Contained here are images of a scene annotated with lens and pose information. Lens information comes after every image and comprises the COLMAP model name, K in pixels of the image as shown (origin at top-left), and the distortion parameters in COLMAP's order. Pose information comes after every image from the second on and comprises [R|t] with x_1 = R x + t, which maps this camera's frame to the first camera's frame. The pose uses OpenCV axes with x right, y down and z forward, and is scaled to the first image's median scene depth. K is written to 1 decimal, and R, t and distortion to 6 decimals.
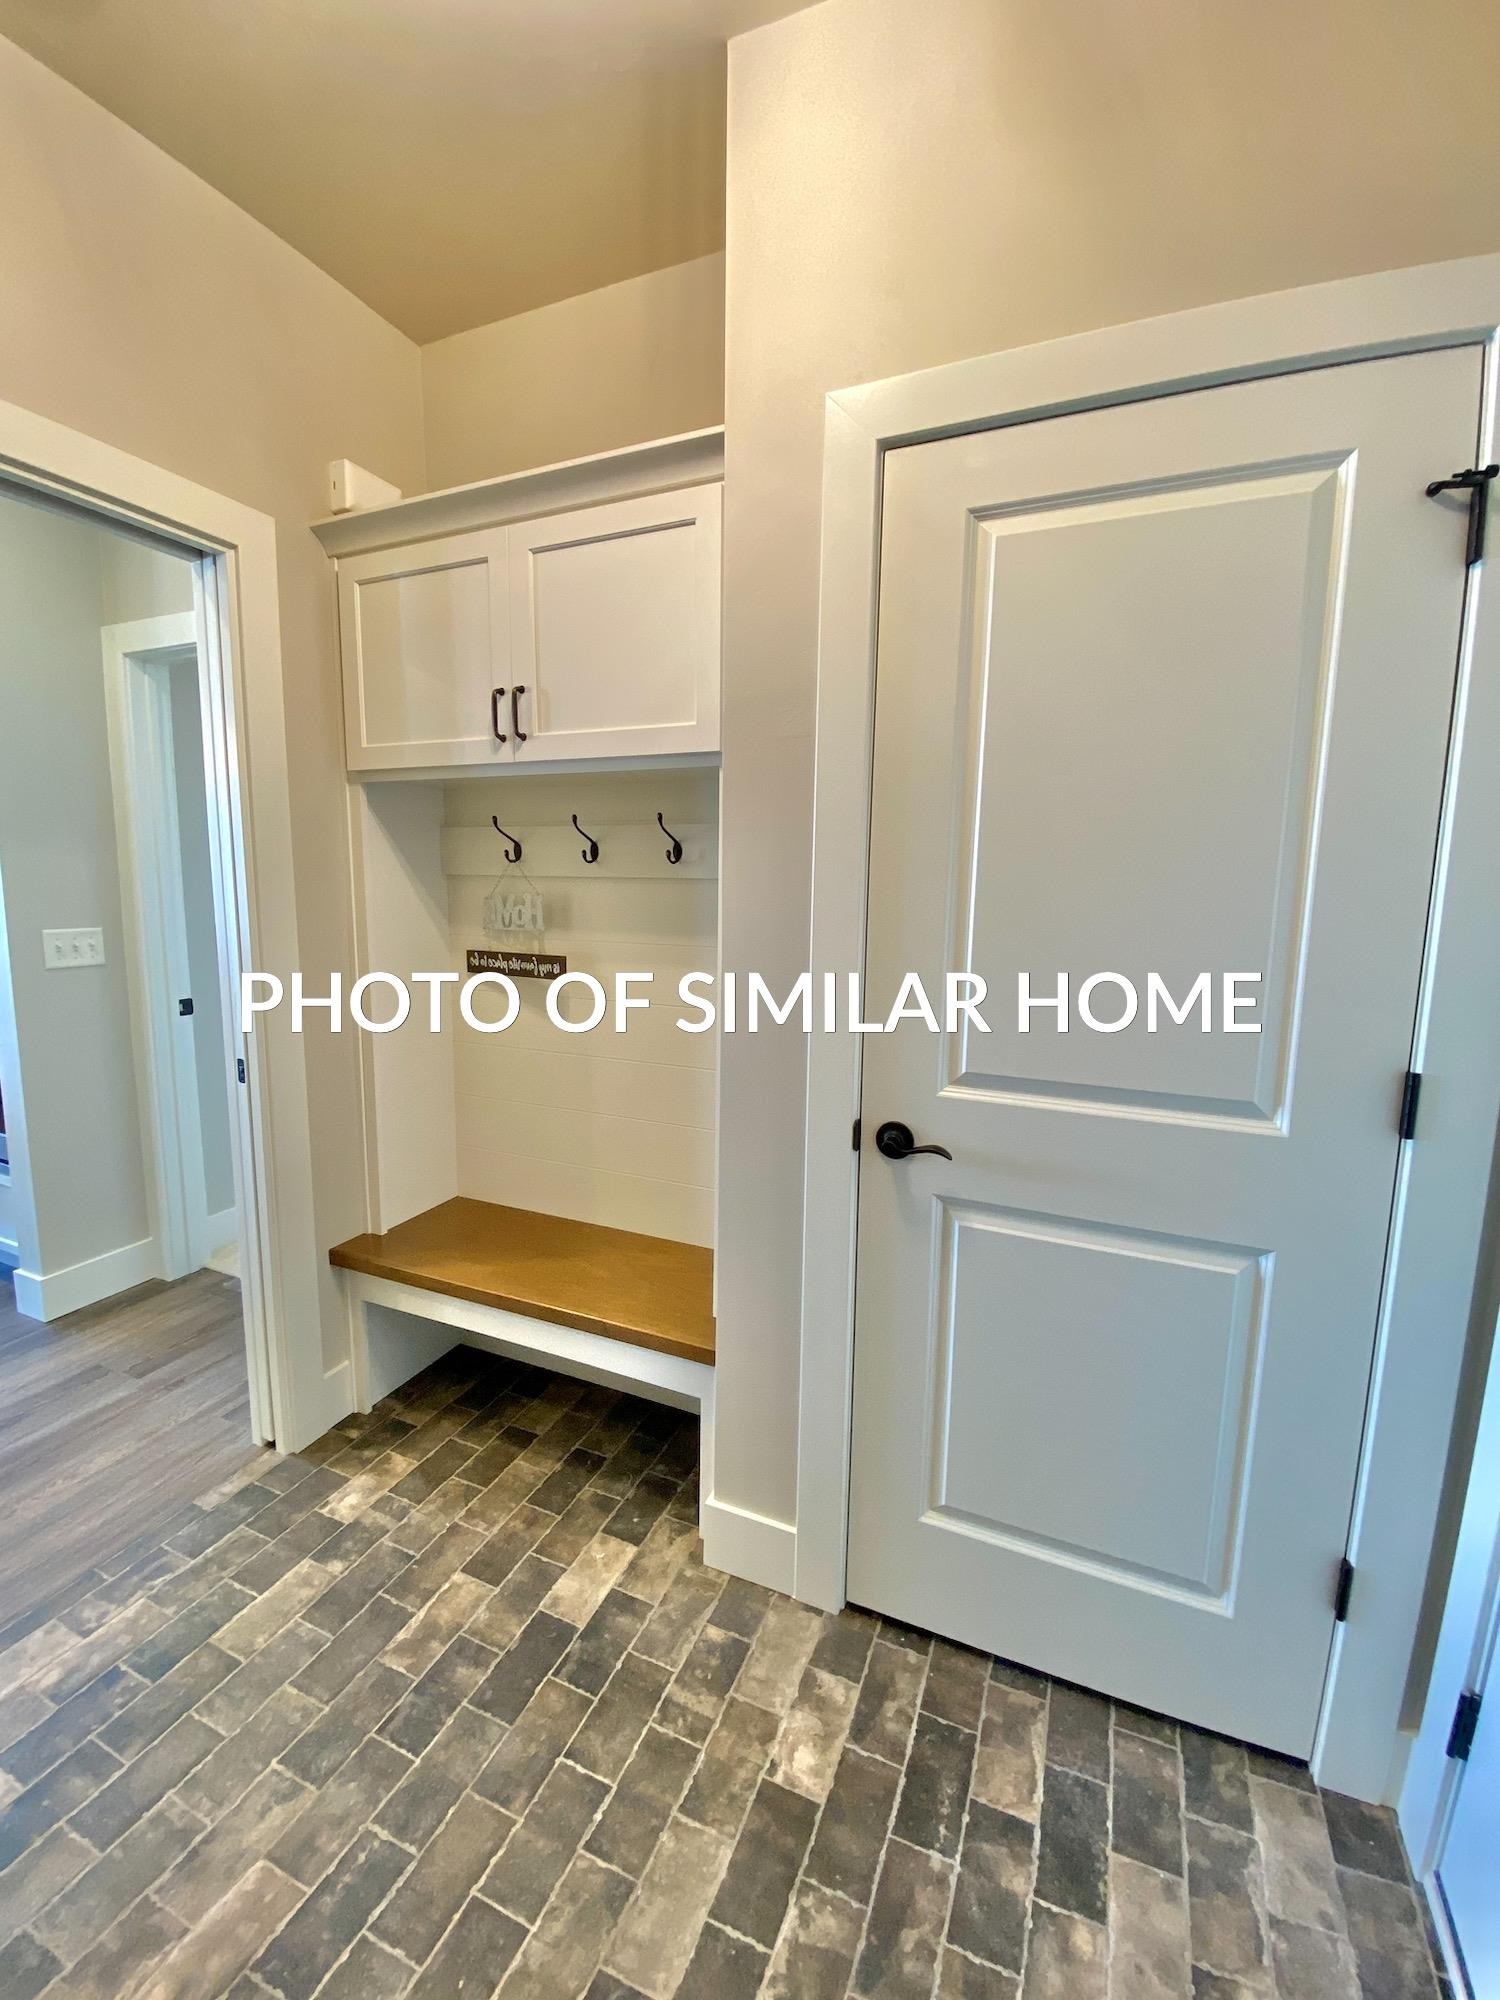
lens RADIAL K [[809.8, 0, 748.2], [0, 809.8, 983.6], [0, 0, 1]] dist [-0.005452, -0.007695]
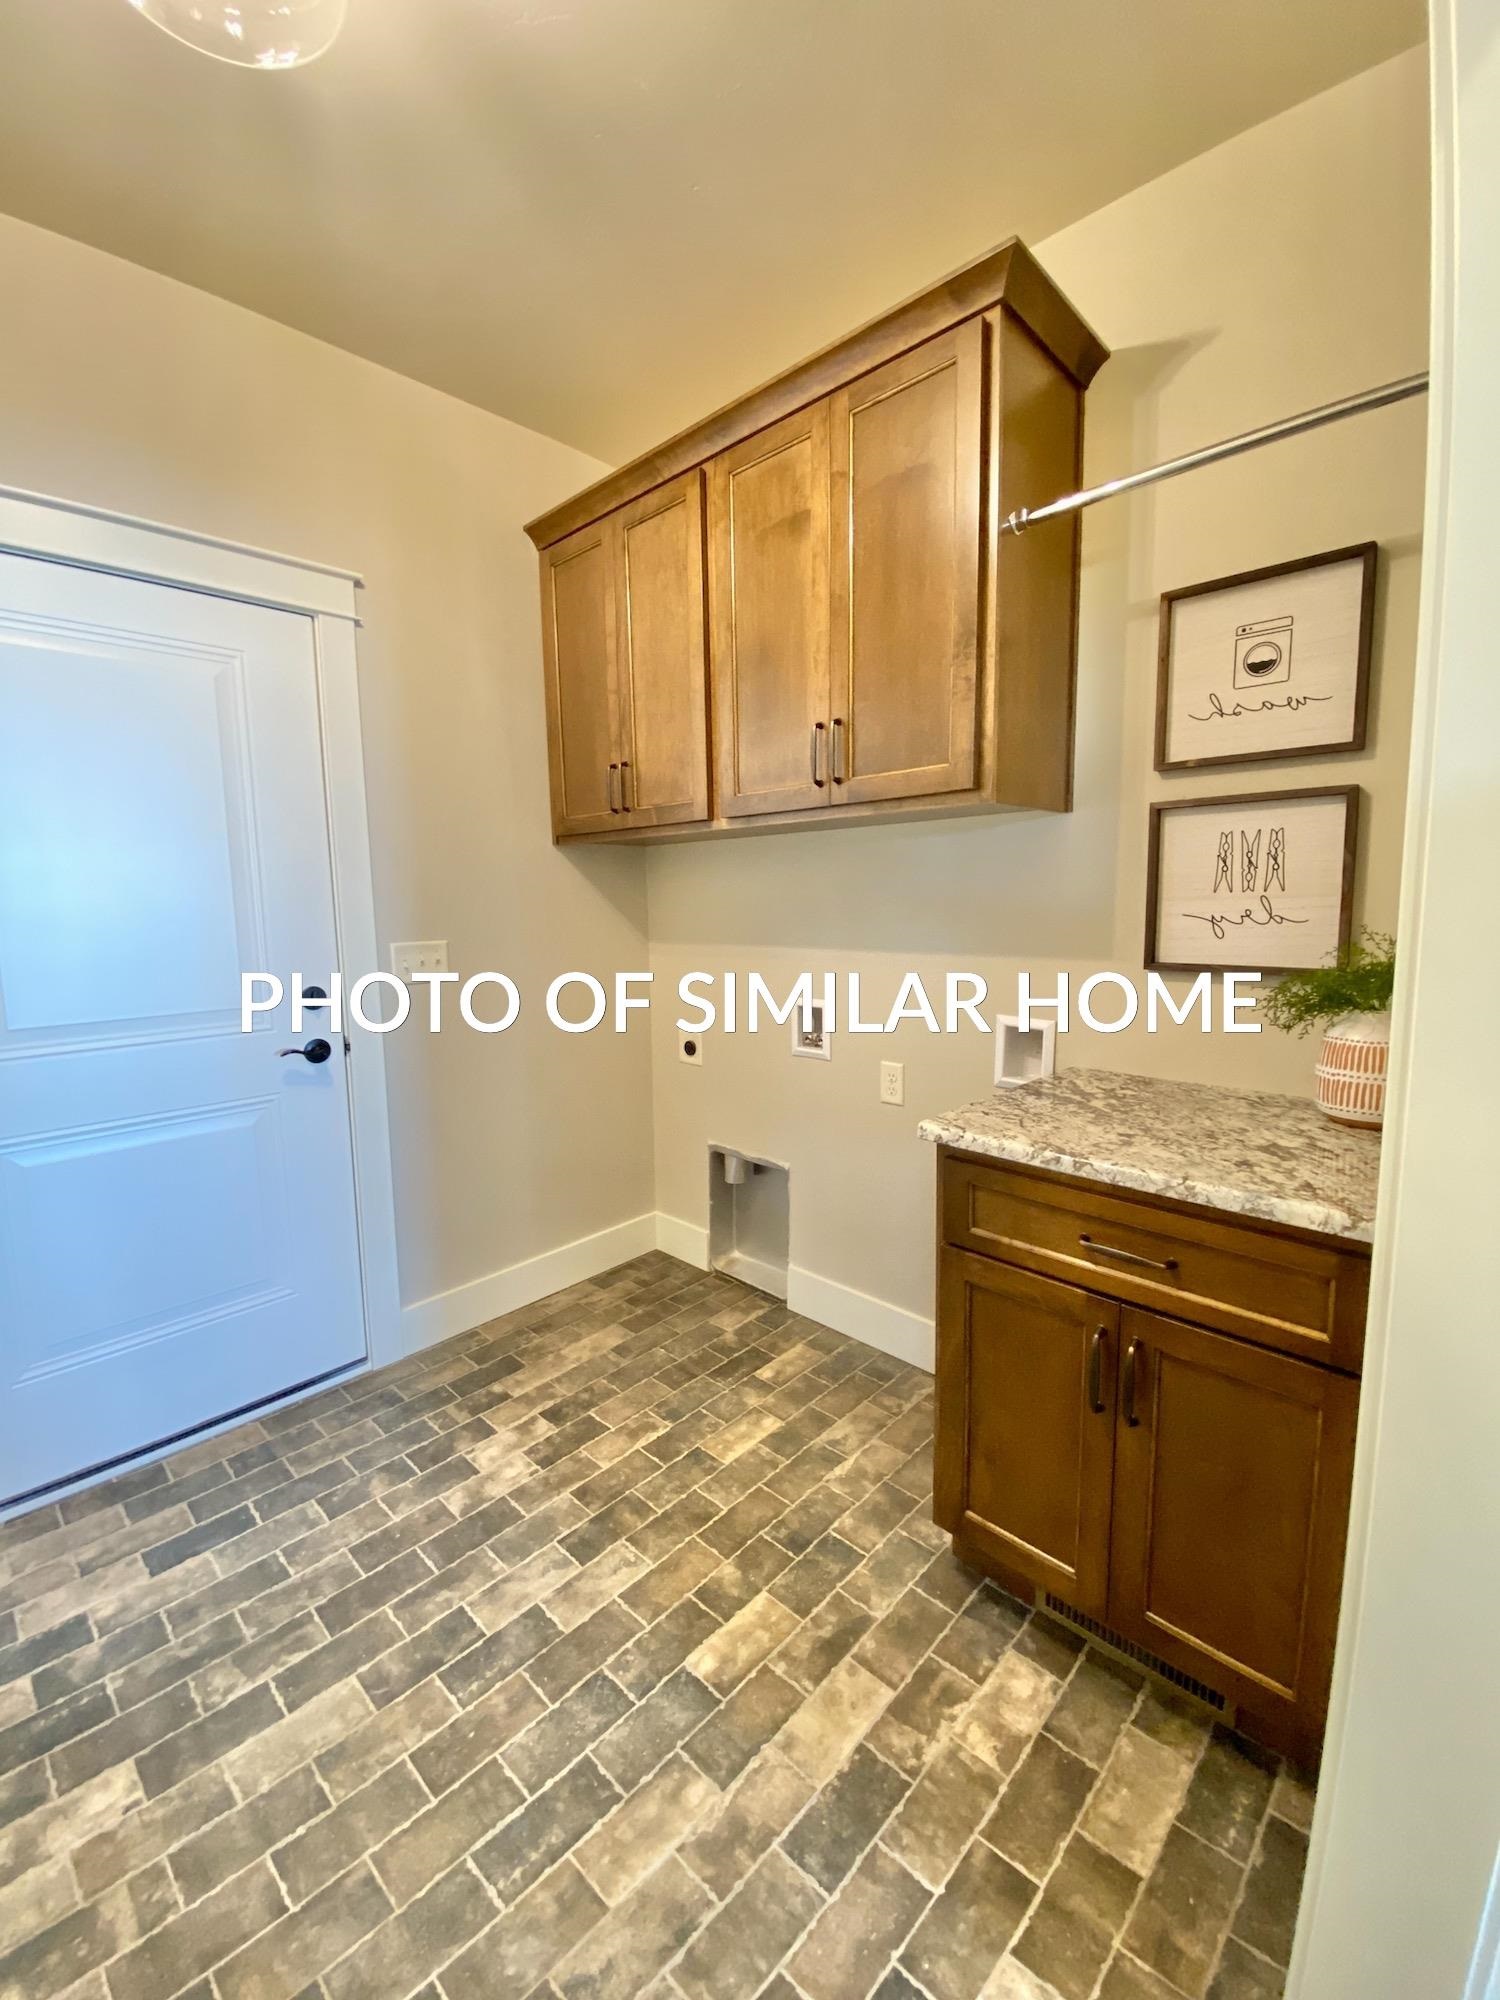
lens RADIAL K [[809.8, 0, 753.3], [0, 809.8, 990.0], [0, 0, 1]] dist [-0.005452, -0.007695]
pose [[-0.936606, -0.030876, 0.349022, -1.054432], [0.063152, 0.964922, 0.254829, -0.146168], [-0.344647, 0.260716, -0.901801, 1.484536]]
